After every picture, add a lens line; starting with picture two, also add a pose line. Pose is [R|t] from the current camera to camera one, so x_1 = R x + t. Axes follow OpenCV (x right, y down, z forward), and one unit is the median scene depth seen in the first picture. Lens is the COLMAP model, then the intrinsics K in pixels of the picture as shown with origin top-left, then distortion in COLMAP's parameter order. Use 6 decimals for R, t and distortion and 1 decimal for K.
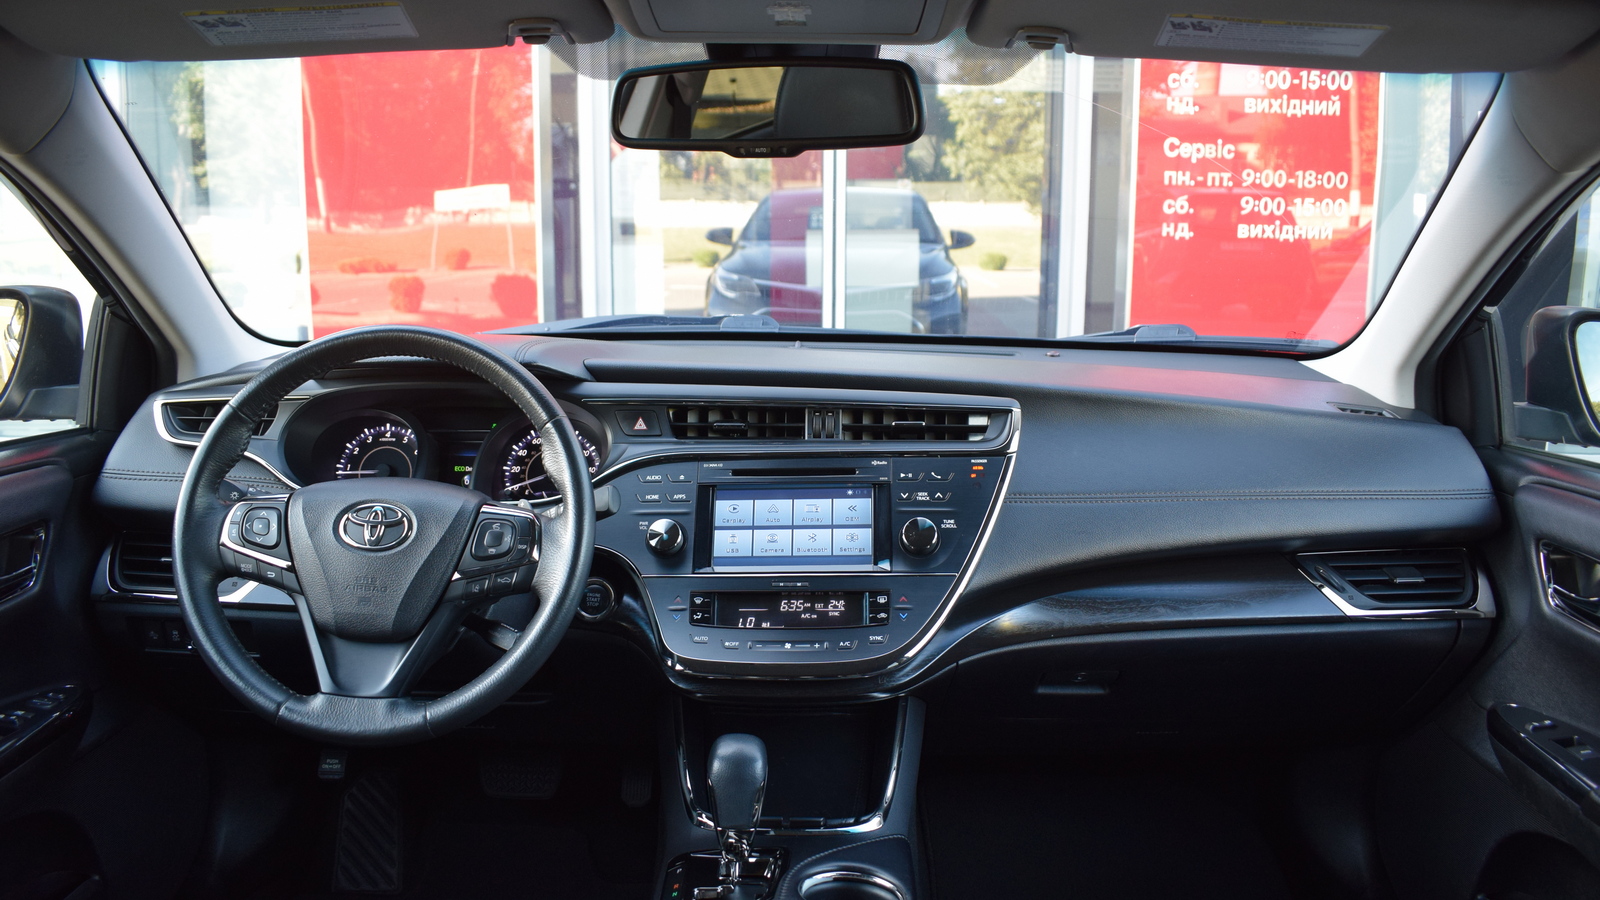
lens RADIAL K [[1253.9, 0, 804.4], [0, 1253.9, 447.0], [0, 0, 1]] dist [-0.097049, 0.017492]
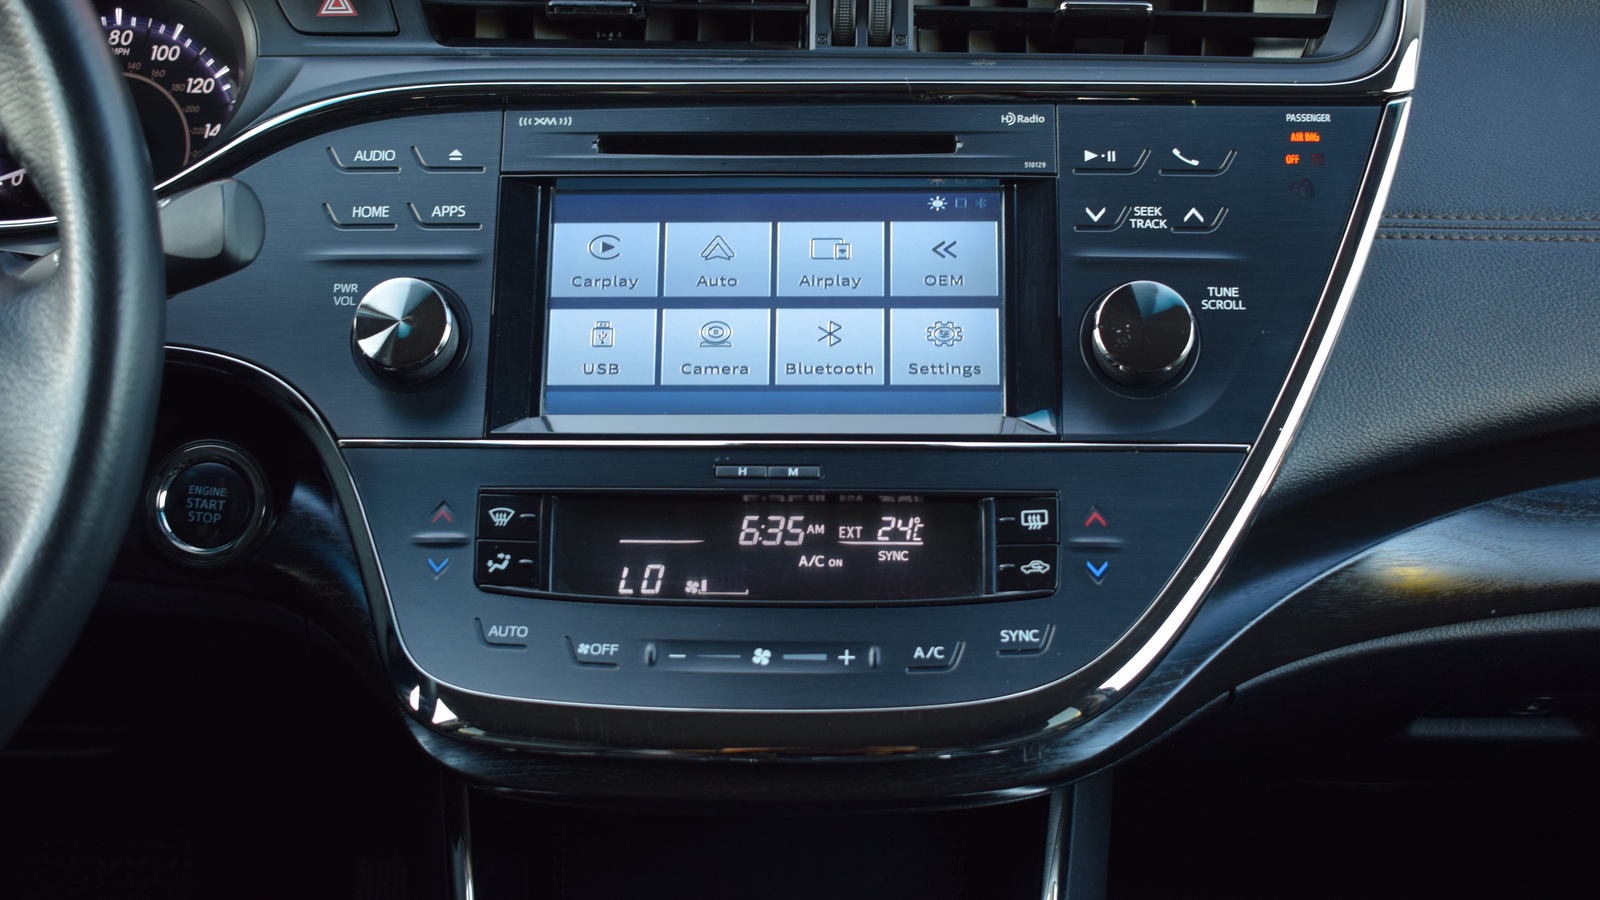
lens RADIAL K [[2169.0, 0, 800.0], [0, 2169.0, 450.0], [0, 0, 1]] dist [-0.033169, -0.097969]
pose [[0.999666, 0.006494, 0.025032, -0.016858], [-0.010509, 0.986439, 0.163790, 0.005447], [-0.023629, -0.163998, 0.986178, 0.397578]]
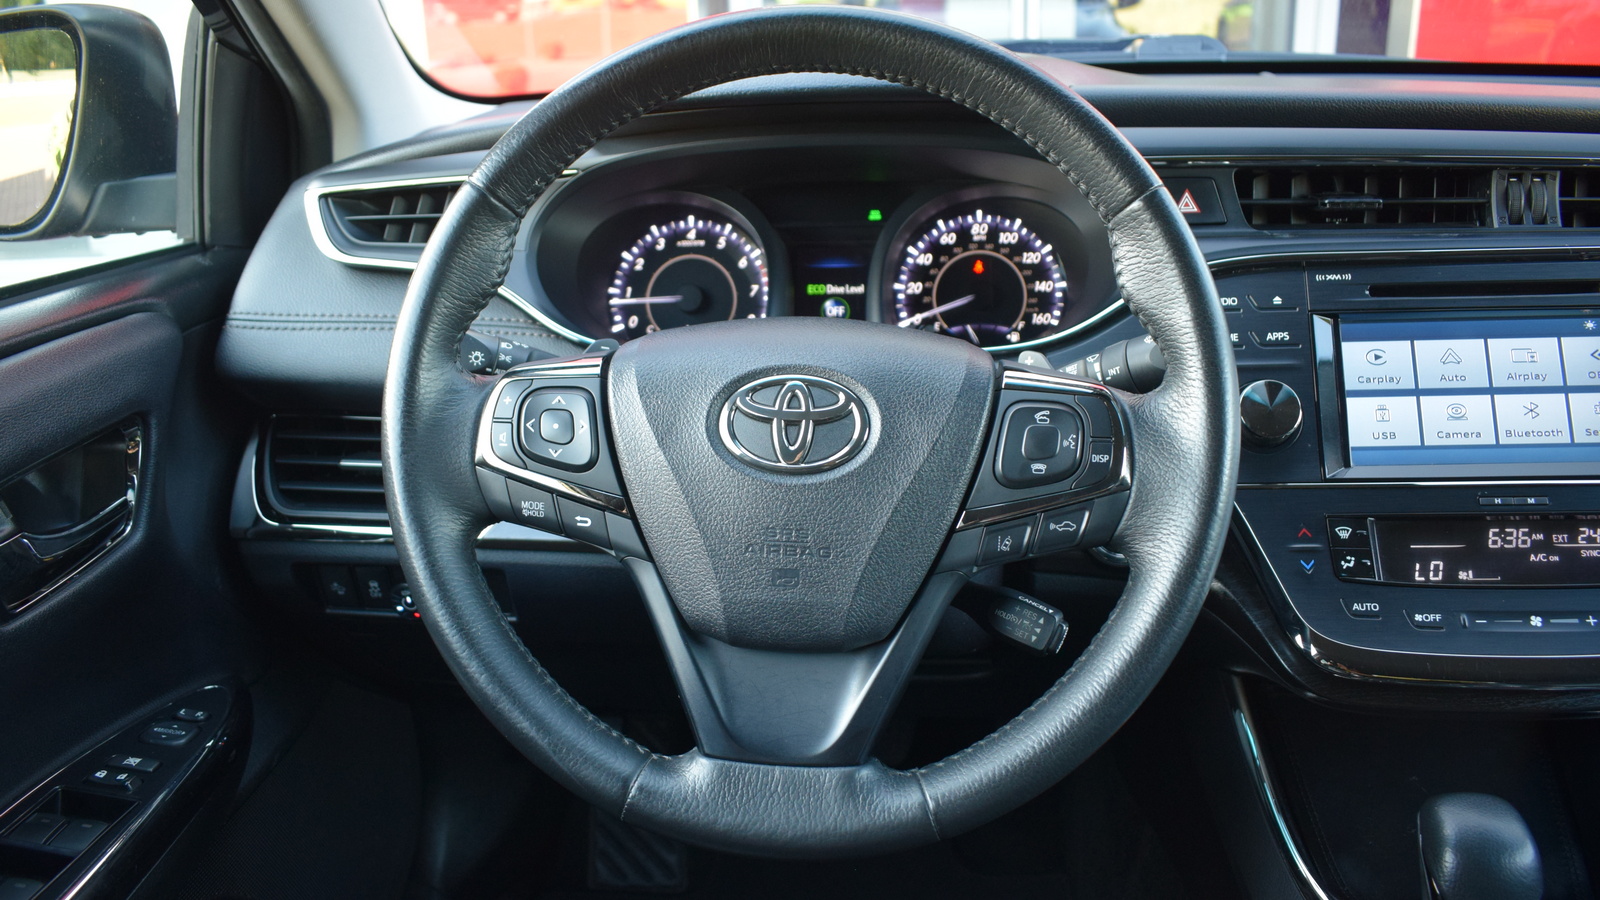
lens RADIAL K [[1304.8, 0, 798.2], [0, 1304.8, 482.8], [0, 0, 1]] dist [-0.097296, 0.006058]
pose [[0.995178, -0.011514, -0.097404, -0.256300], [0.029150, 0.982933, 0.181639, -0.005519], [0.093650, -0.183602, 0.978530, 0.427002]]
